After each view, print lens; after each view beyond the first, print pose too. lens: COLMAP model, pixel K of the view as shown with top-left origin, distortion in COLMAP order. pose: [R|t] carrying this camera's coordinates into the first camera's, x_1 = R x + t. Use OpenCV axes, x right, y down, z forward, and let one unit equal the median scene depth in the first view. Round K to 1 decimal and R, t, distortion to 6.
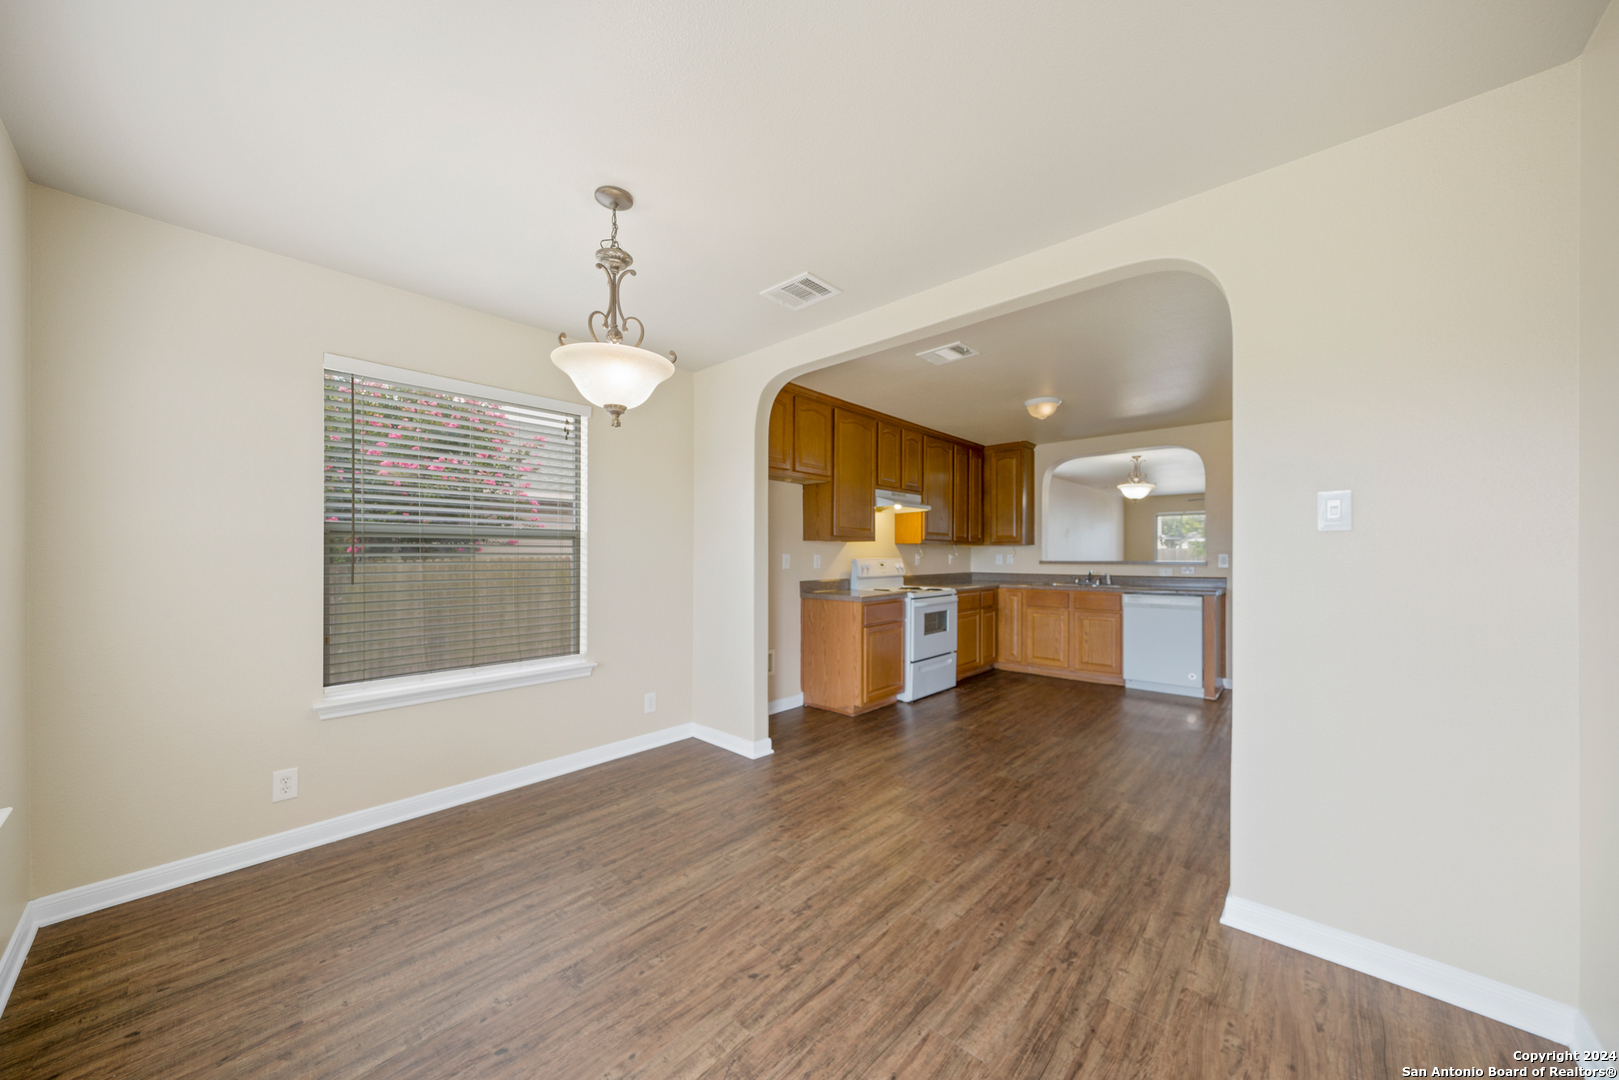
lens RADIAL K [[563.6, 0, 813.1], [0, 563.6, 558.5], [0, 0, 1]] dist [-0.000394, 0.000032]
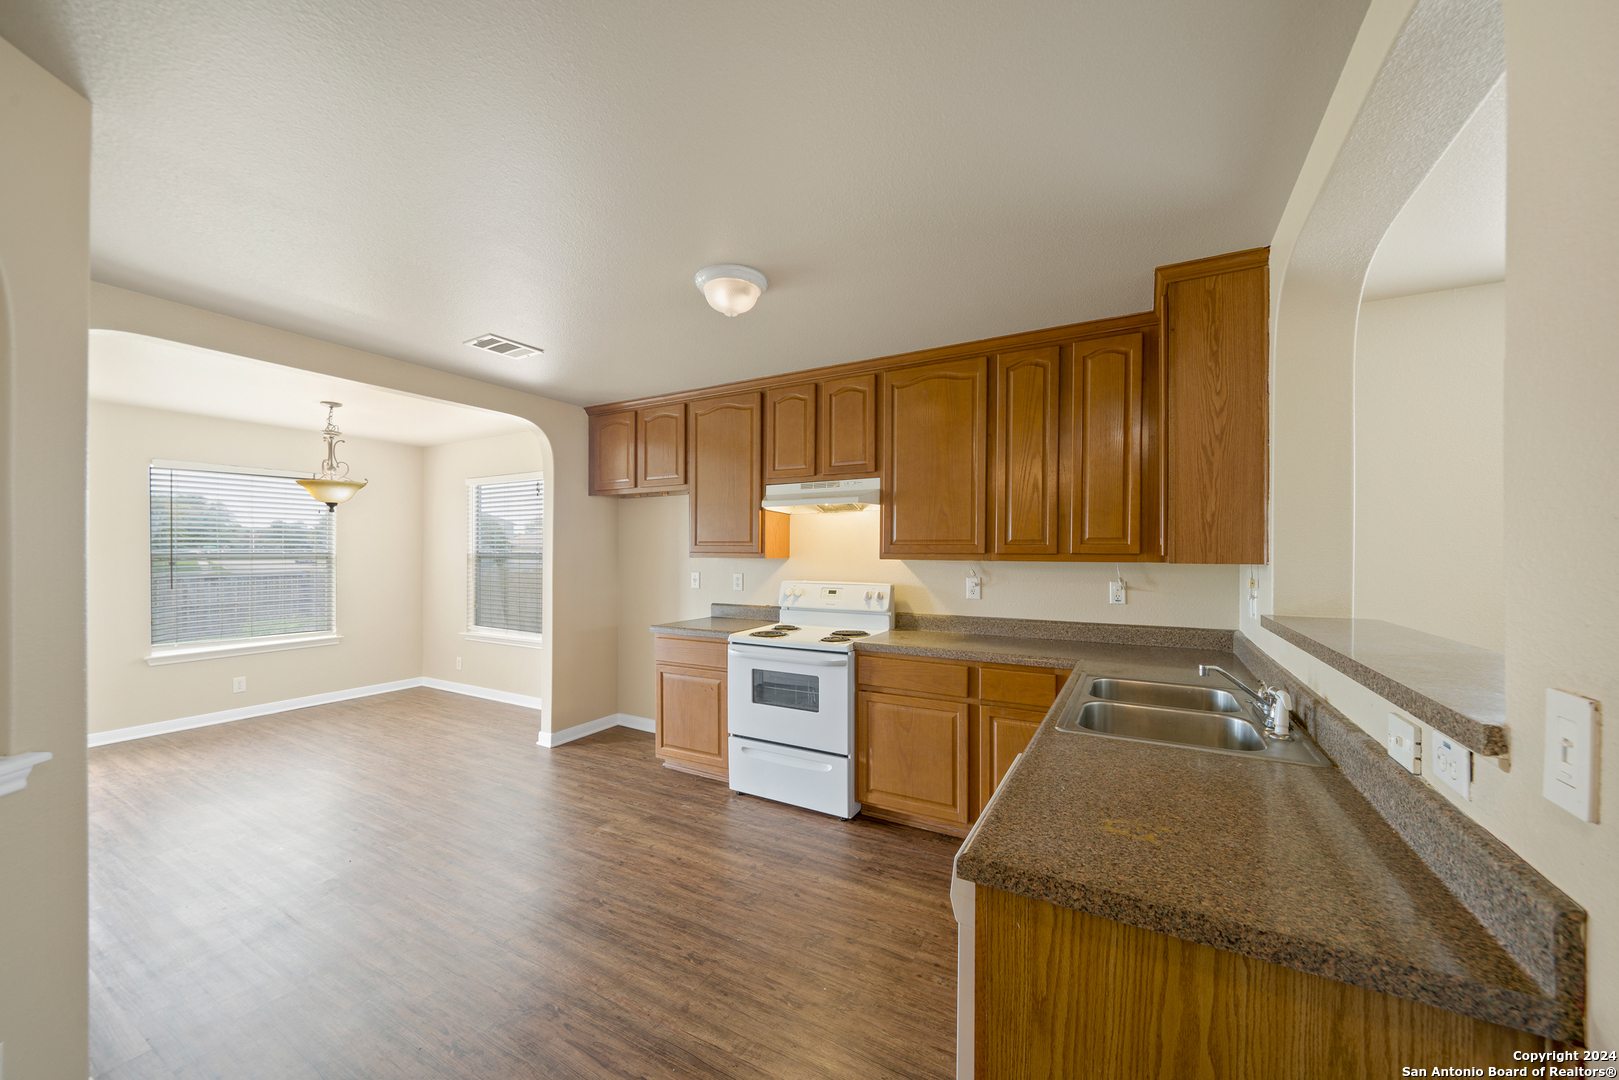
lens RADIAL K [[600.2, 0, 807.7], [0, 600.2, 555.7], [0, 0, 1]] dist [-0.000497, 0.000004]
pose [[0.218681, 0.007604, -0.975767, 0.933341], [-0.008527, 0.999946, 0.005882, -0.041370], [0.975759, 0.007034, 0.218734, 0.947877]]
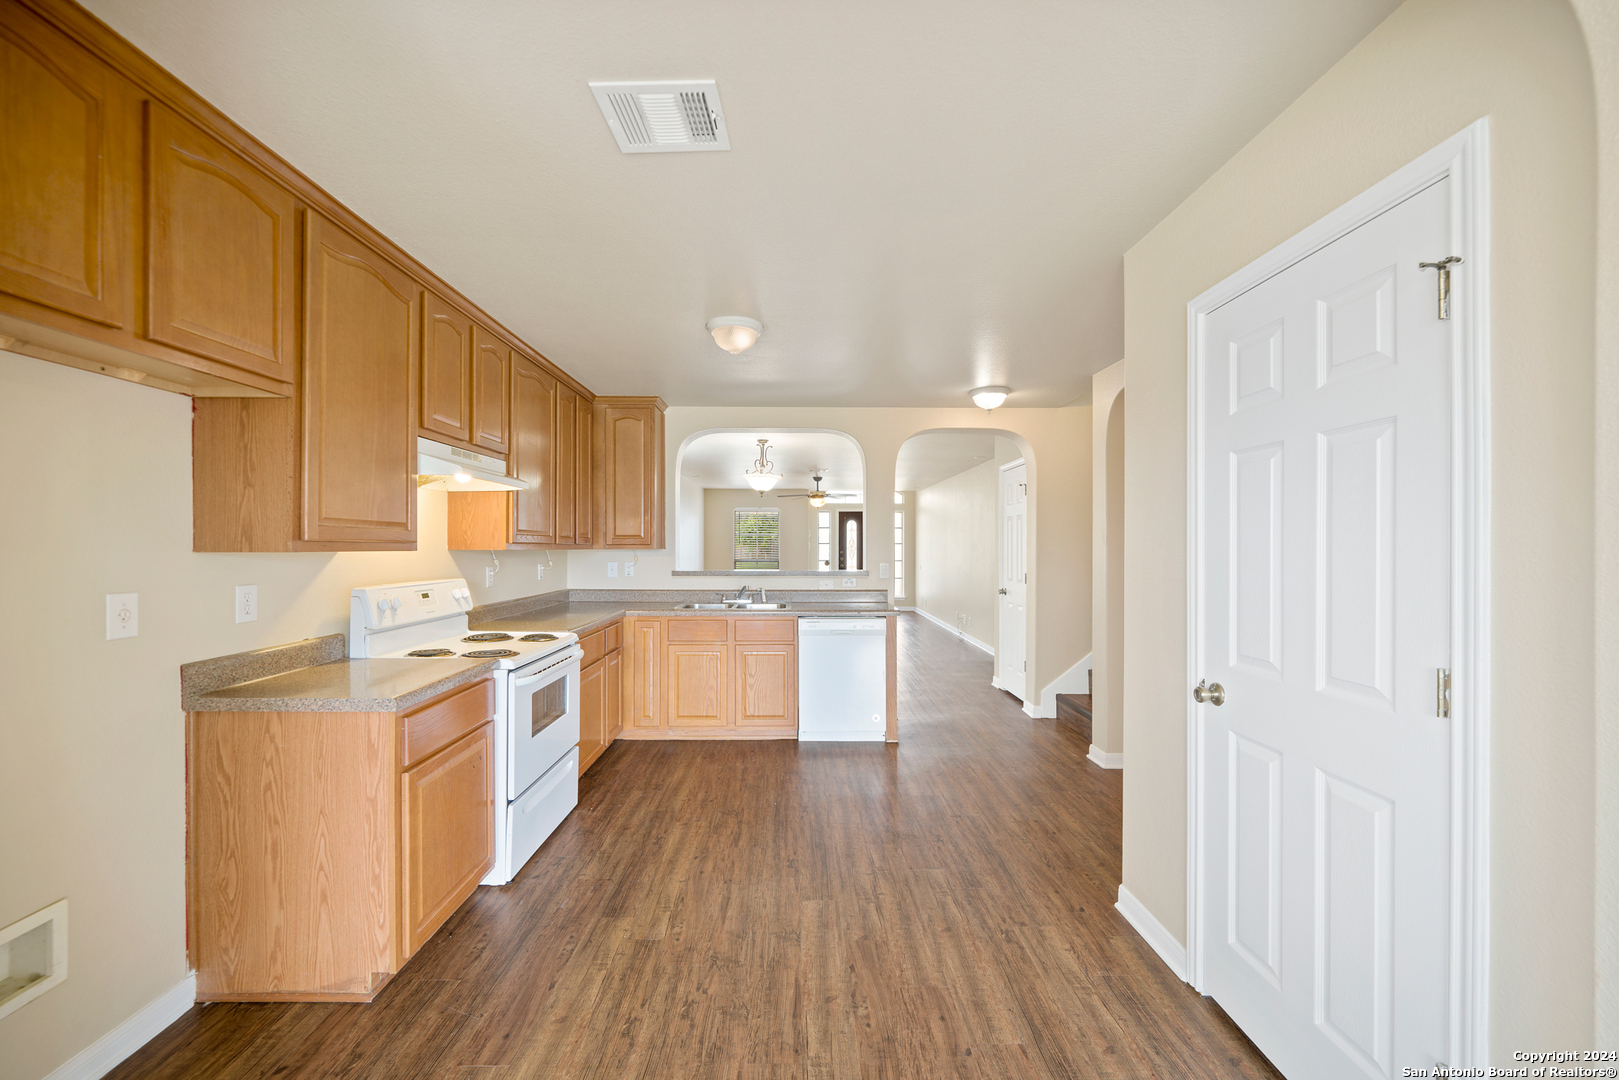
lens RADIAL K [[616.8, 0, 800.1], [0, 616.8, 547.7], [0, 0, 1]] dist [-0.001665, 0.000066]
pose [[0.741932, -0.001739, 0.670473, 0.006011], [0.002969, 0.999995, -0.000691, -0.033810], [-0.670468, 0.002504, 0.741934, 0.449074]]
